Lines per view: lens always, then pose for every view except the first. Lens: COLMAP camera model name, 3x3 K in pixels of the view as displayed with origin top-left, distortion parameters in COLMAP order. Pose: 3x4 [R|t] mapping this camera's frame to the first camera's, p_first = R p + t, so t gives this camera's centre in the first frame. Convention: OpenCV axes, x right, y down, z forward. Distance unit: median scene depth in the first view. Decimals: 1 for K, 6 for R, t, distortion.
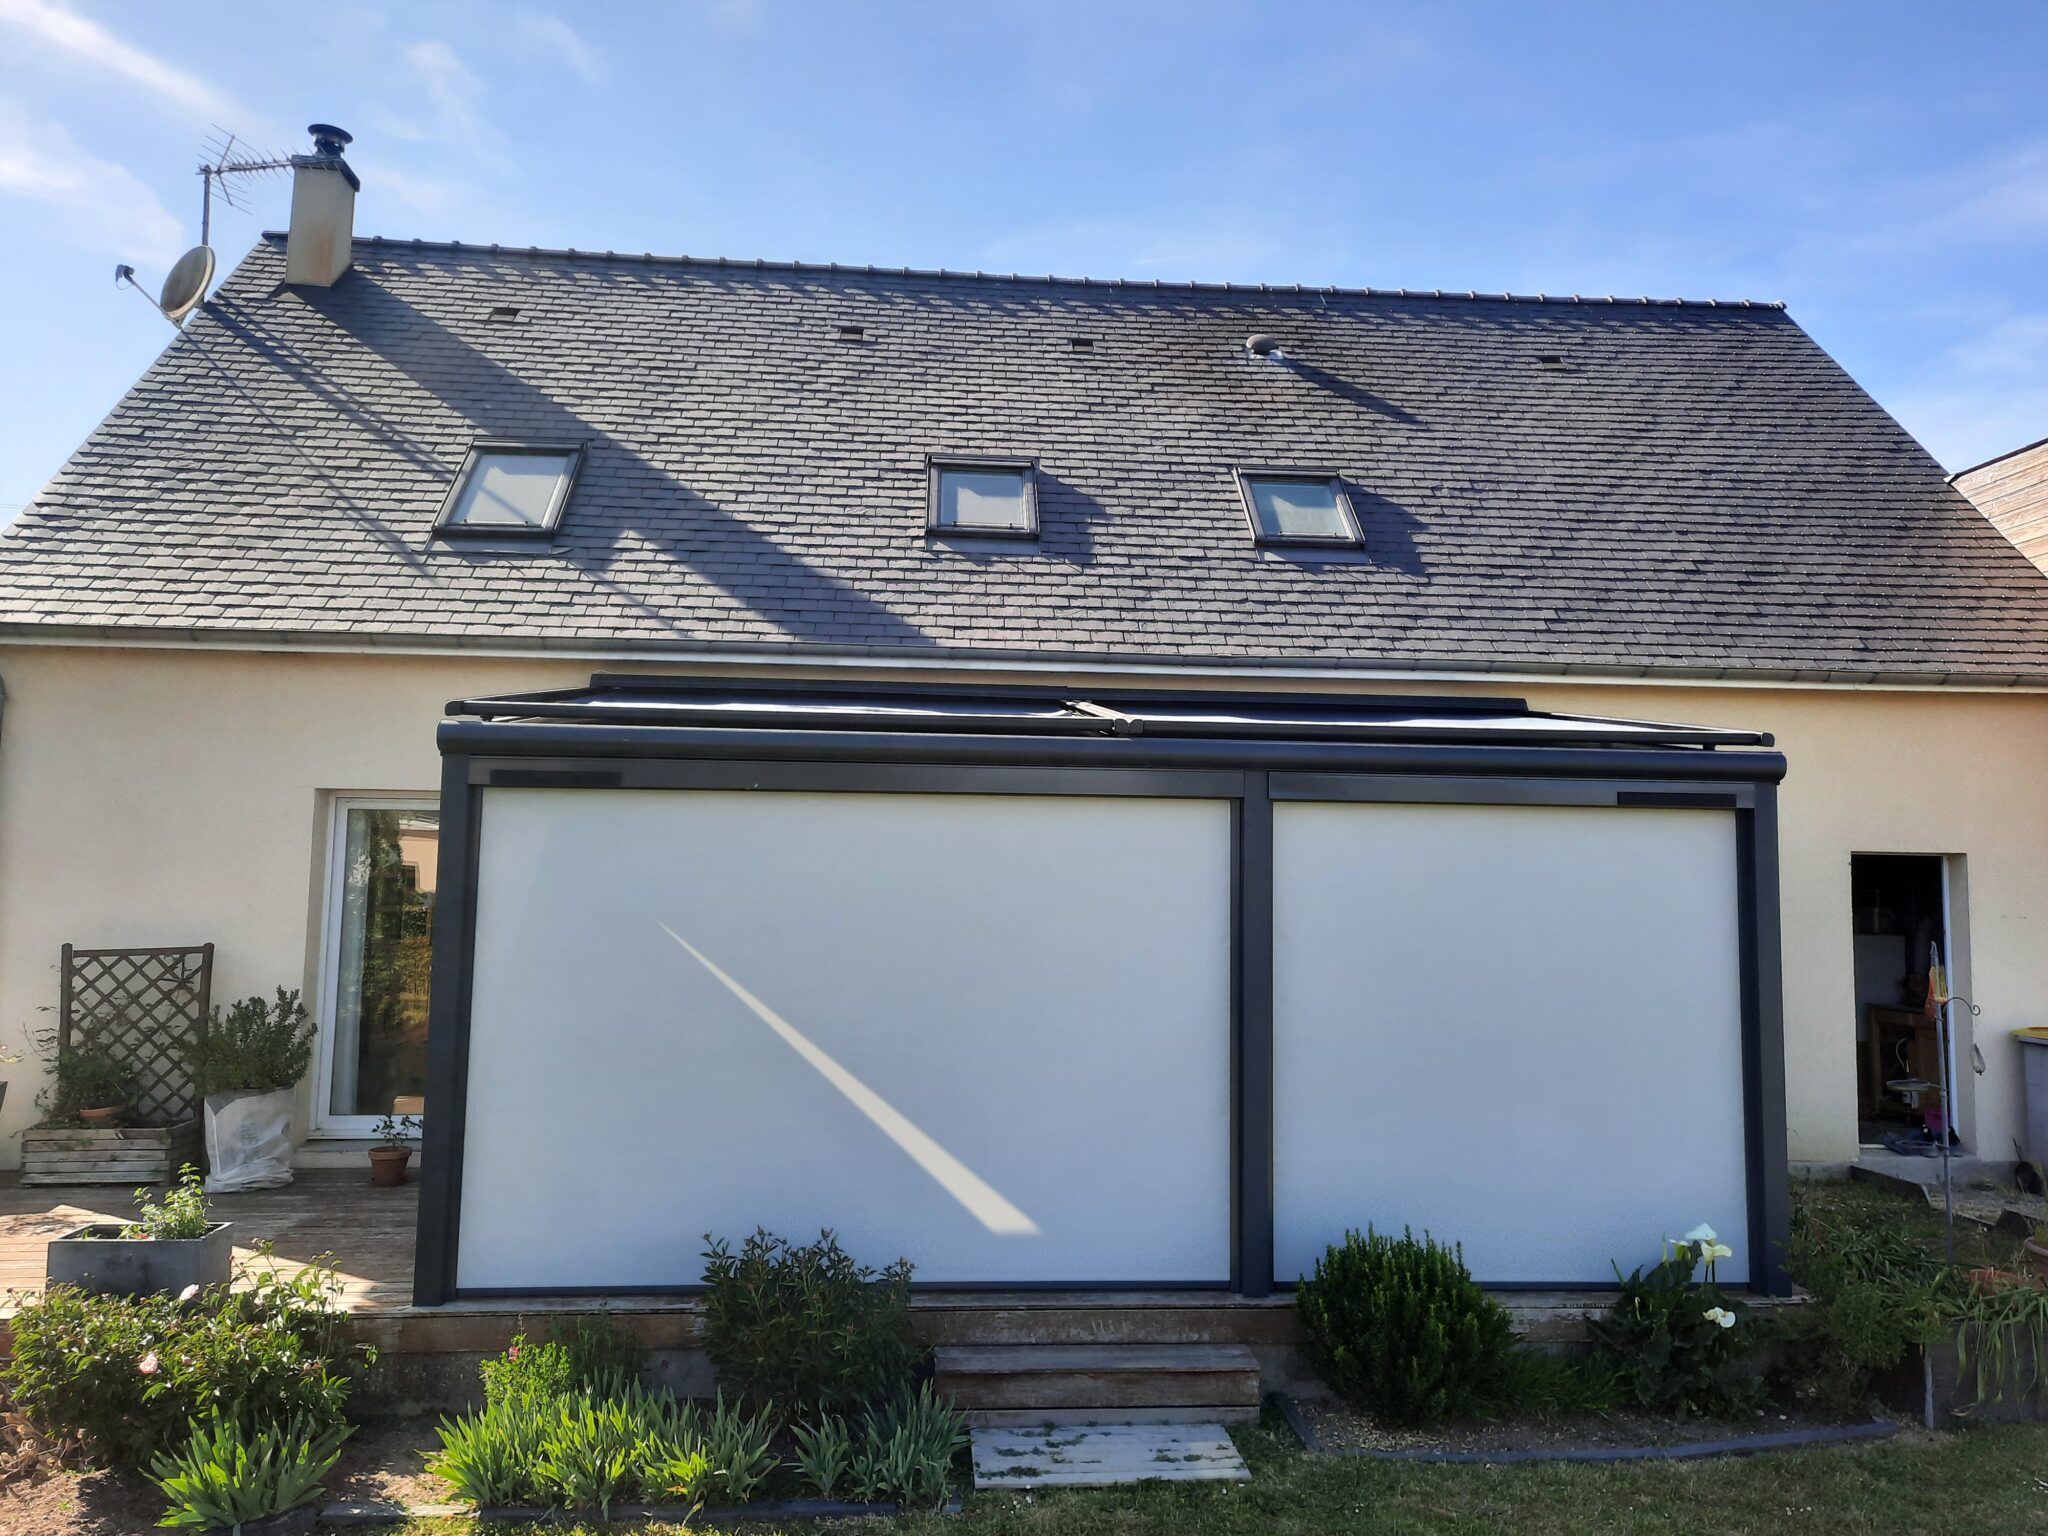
lens RADIAL K [[1503.2, 0, 1022.2], [0, 1503.2, 711.7], [0, 0, 1]] dist [0.047495, -0.051757]
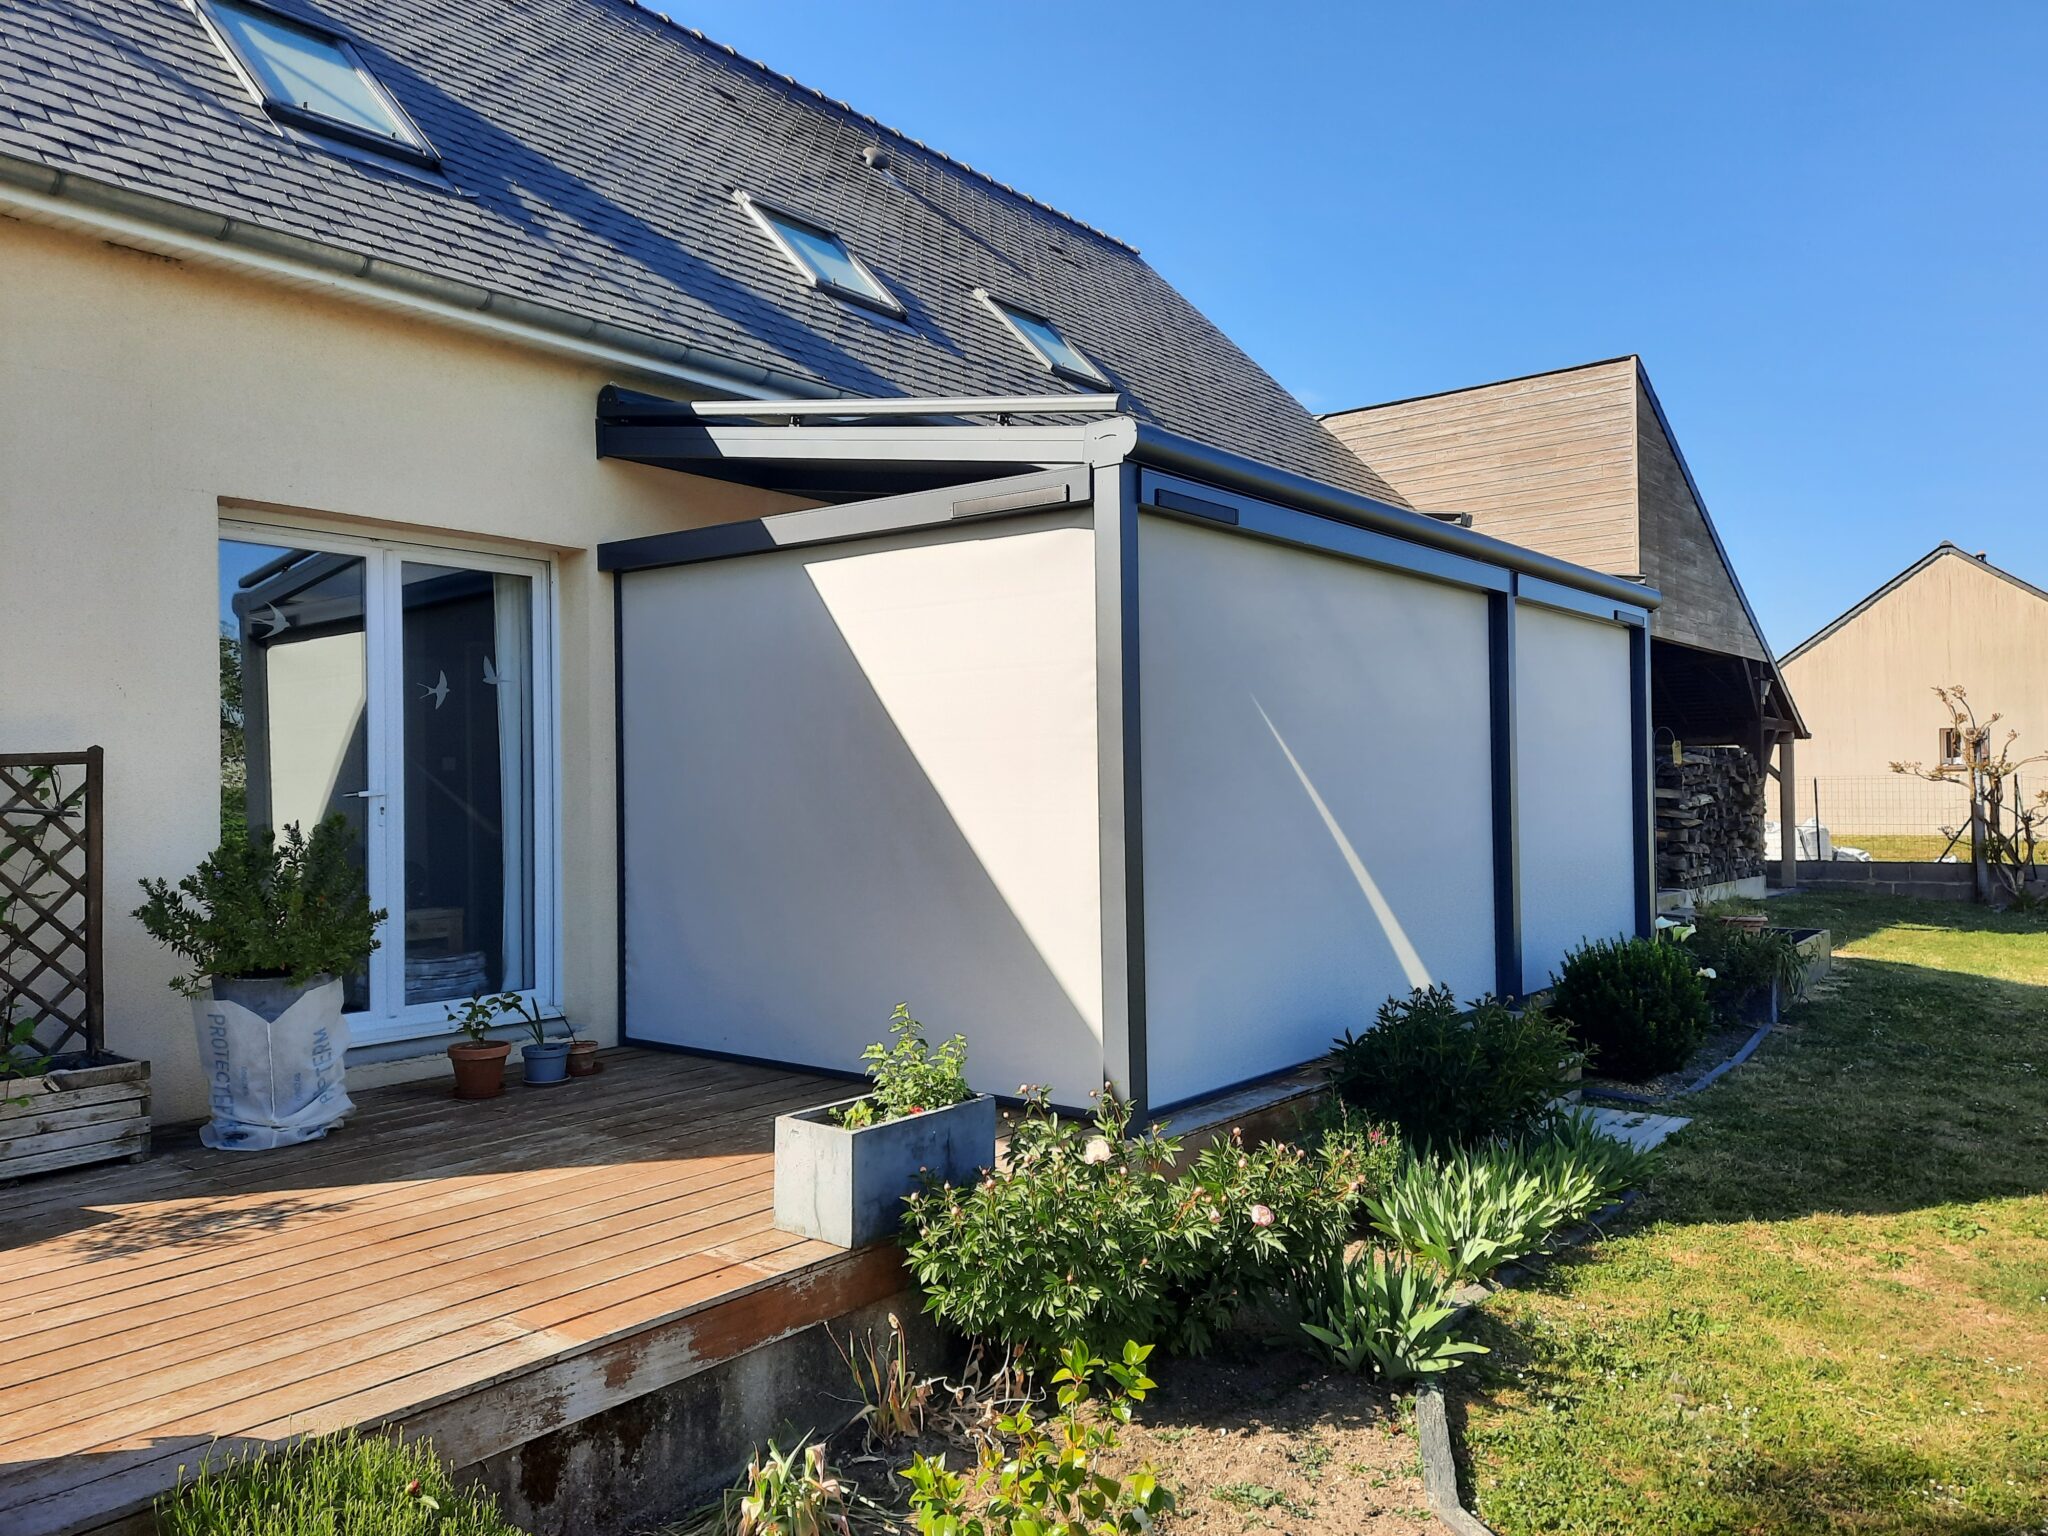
lens RADIAL K [[1480.4, 0, 1024.0], [0, 1480.4, 768.0], [0, 0, 1]] dist [0.042029, -0.044940]
pose [[0.673836, -0.010843, 0.738802, -0.716414], [-0.067942, 0.994747, 0.076567, 0.095402], [-0.735751, -0.101790, 0.669559, 0.375937]]
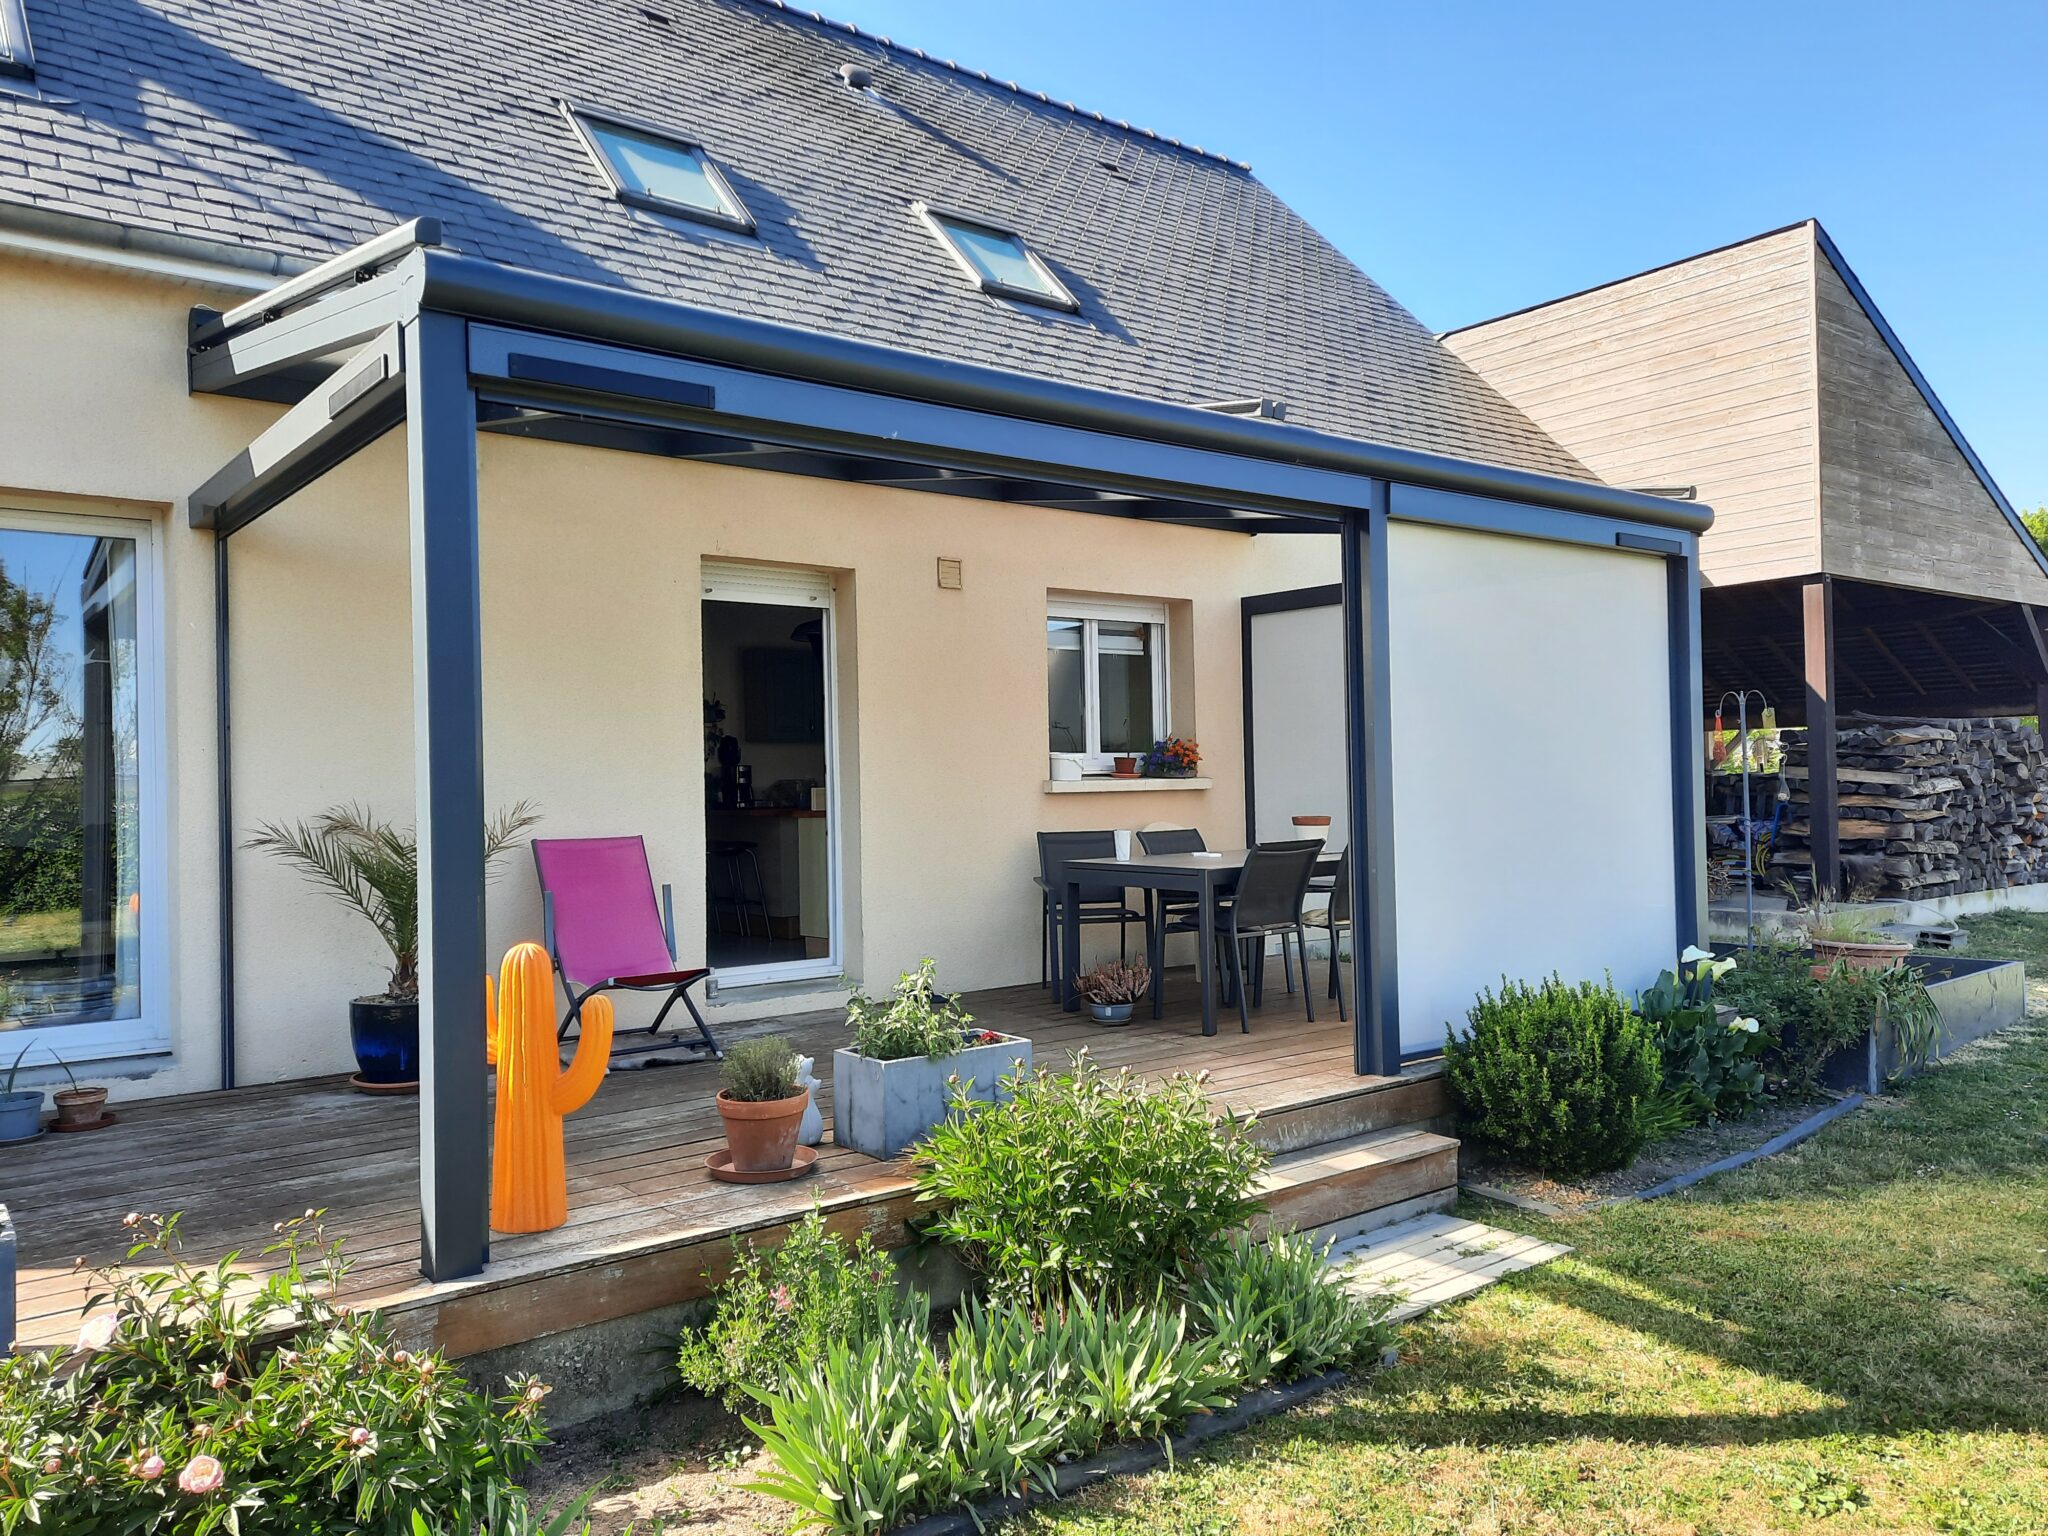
lens RADIAL K [[1480.4, 0, 1024.0], [0, 1480.4, 768.0], [0, 0, 1]] dist [0.042029, -0.044940]
pose [[0.826308, -0.023435, 0.562730, -0.370015], [-0.035653, 0.994954, 0.093787, 0.097830], [-0.562088, -0.097560, 0.821303, 0.308894]]
